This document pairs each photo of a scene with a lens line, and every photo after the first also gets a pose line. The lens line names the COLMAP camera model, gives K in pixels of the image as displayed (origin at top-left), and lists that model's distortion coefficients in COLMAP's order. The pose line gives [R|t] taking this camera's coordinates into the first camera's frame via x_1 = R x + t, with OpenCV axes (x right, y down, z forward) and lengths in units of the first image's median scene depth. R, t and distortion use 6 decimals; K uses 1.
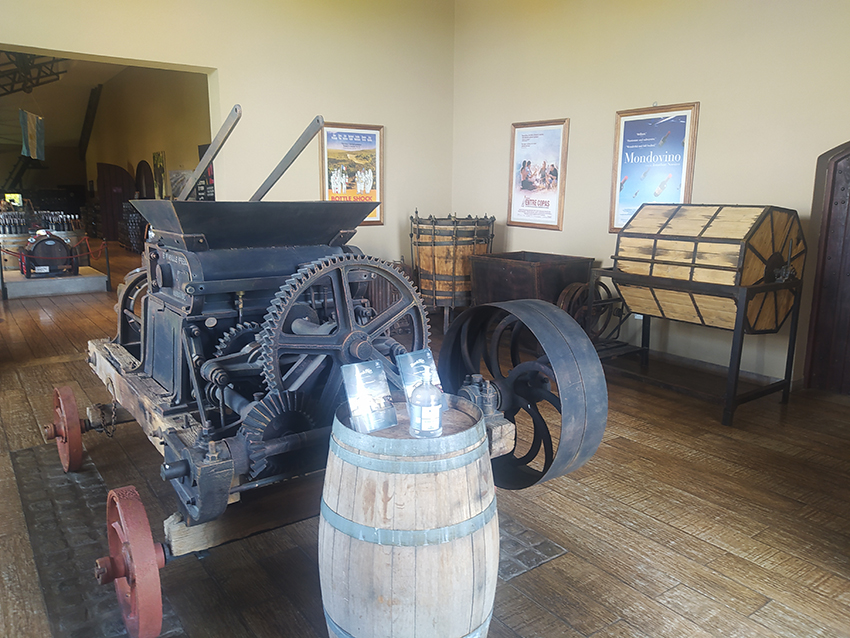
lens RADIAL K [[639.8, 0, 424.4], [0, 639.8, 332.4], [0, 0, 1]] dist [-0.011267, -0.003458]
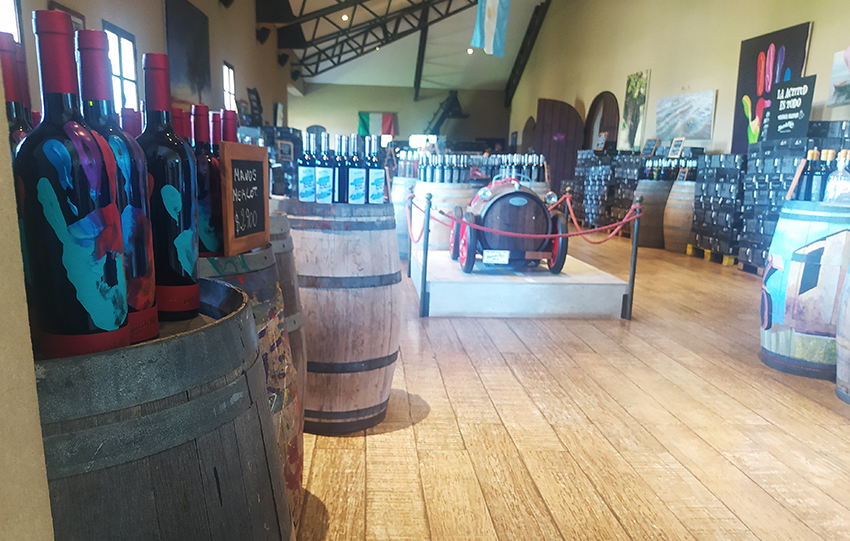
lens RADIAL K [[517.5, 0, 425.0], [0, 517.5, 270.5], [0, 0, 1]] dist [0.002022, 0.001034]
pose [[0.858649, 0.108185, -0.501017, -0.447891], [-0.124354, 0.992237, 0.001135, -0.081786], [0.497251, 0.061329, 0.865437, 0.636262]]
